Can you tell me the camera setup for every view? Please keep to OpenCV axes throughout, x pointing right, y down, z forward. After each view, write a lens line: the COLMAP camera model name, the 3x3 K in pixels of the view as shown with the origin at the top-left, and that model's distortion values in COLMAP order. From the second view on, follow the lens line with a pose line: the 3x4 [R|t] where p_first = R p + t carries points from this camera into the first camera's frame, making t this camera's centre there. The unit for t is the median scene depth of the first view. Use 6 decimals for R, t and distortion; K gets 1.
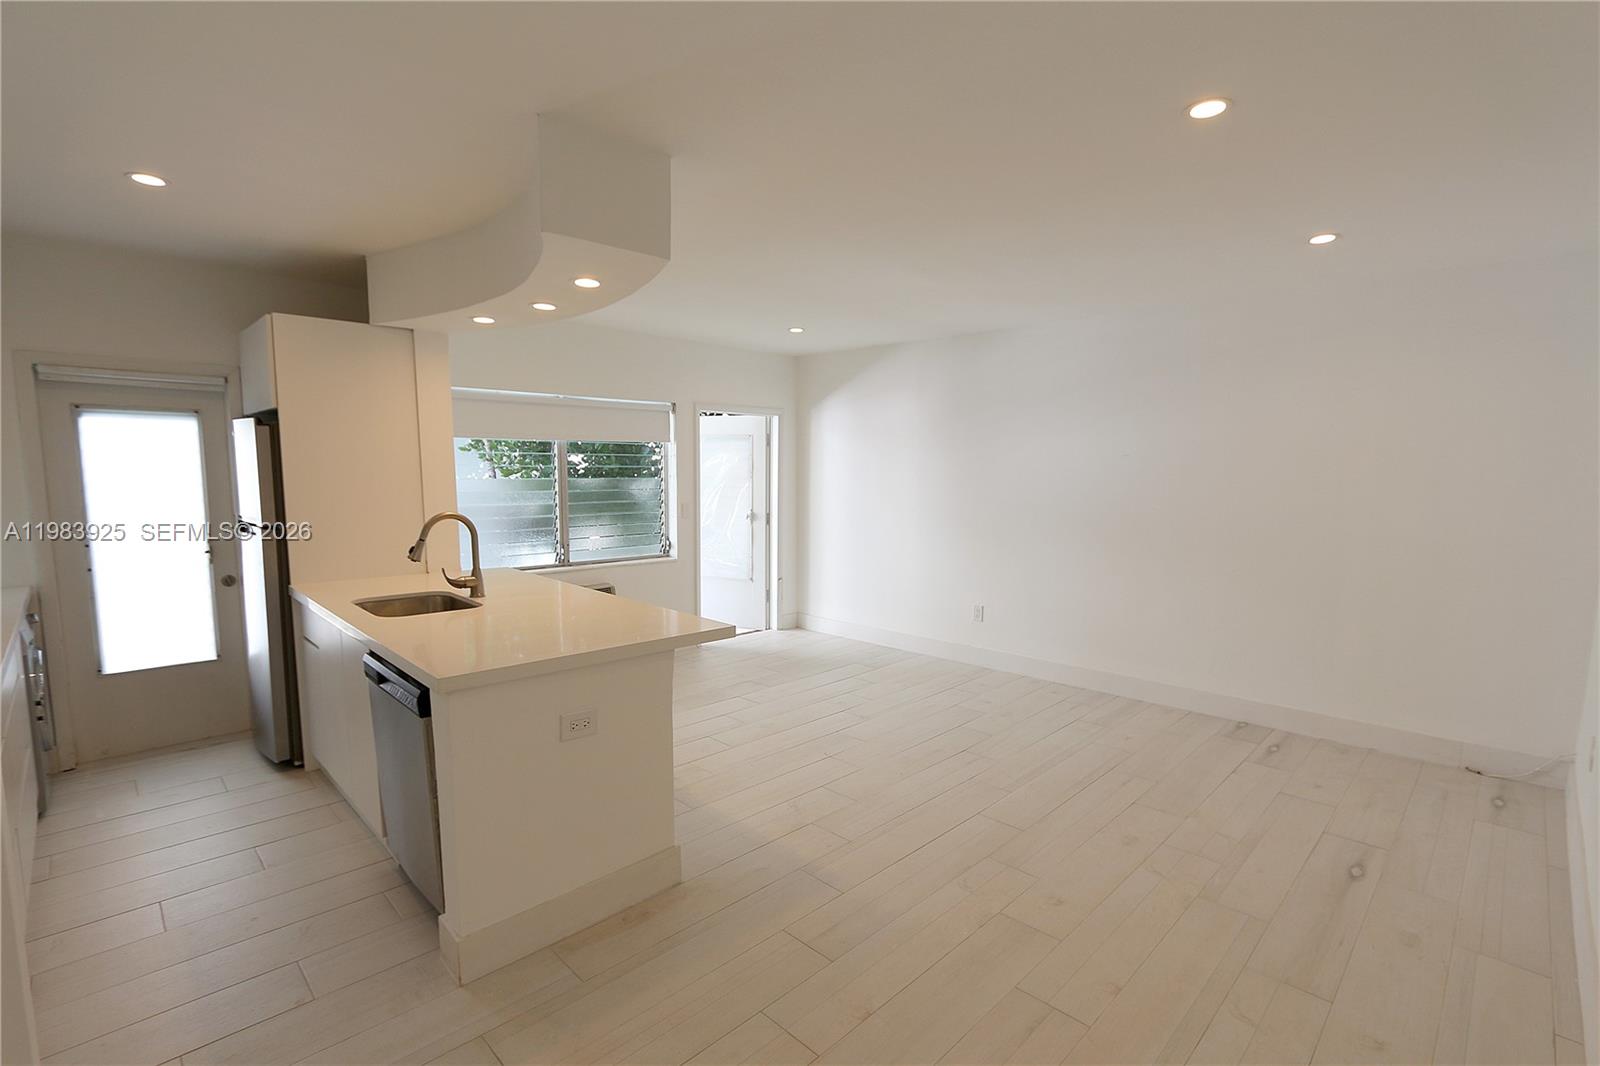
lens RADIAL K [[749.1, 0, 800.0], [0, 749.1, 533.0], [0, 0, 1]] dist [0.000682, 0.000250]
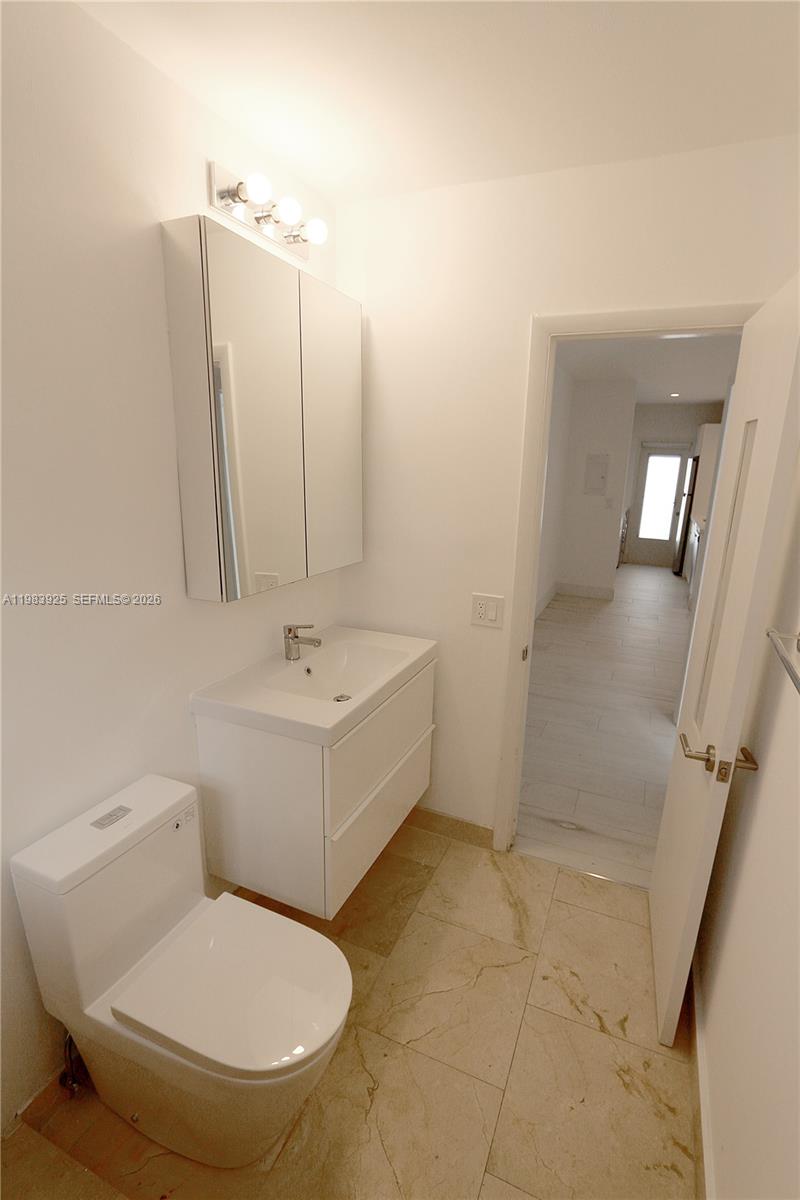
lens RADIAL K [[561.8, 0, 400.0], [0, 561.8, 600.0], [0, 0, 1]] dist [0.000682, 0.000250]
pose [[0.364999, 0.232760, -0.901442, 0.984638], [-0.117379, 0.972022, 0.203457, 0.077027], [0.923579, 0.031549, 0.382109, -0.909822]]
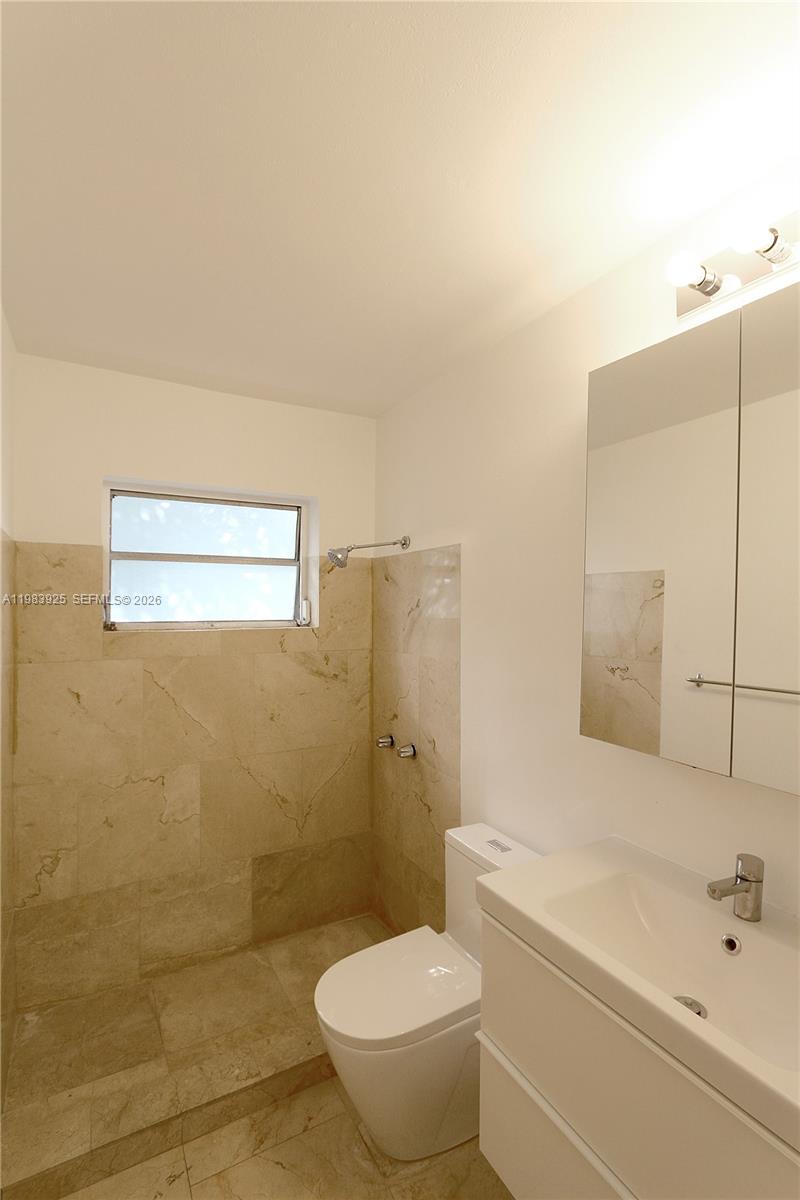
lens RADIAL K [[561.8, 0, 400.0], [0, 561.8, 600.0], [0, 0, 1]] dist [0.000682, 0.000250]
pose [[-0.969810, -0.020913, 0.242964, -1.432754], [0.004154, 0.994755, 0.102202, -0.134363], [-0.243827, 0.100126, -0.964636, 1.840020]]
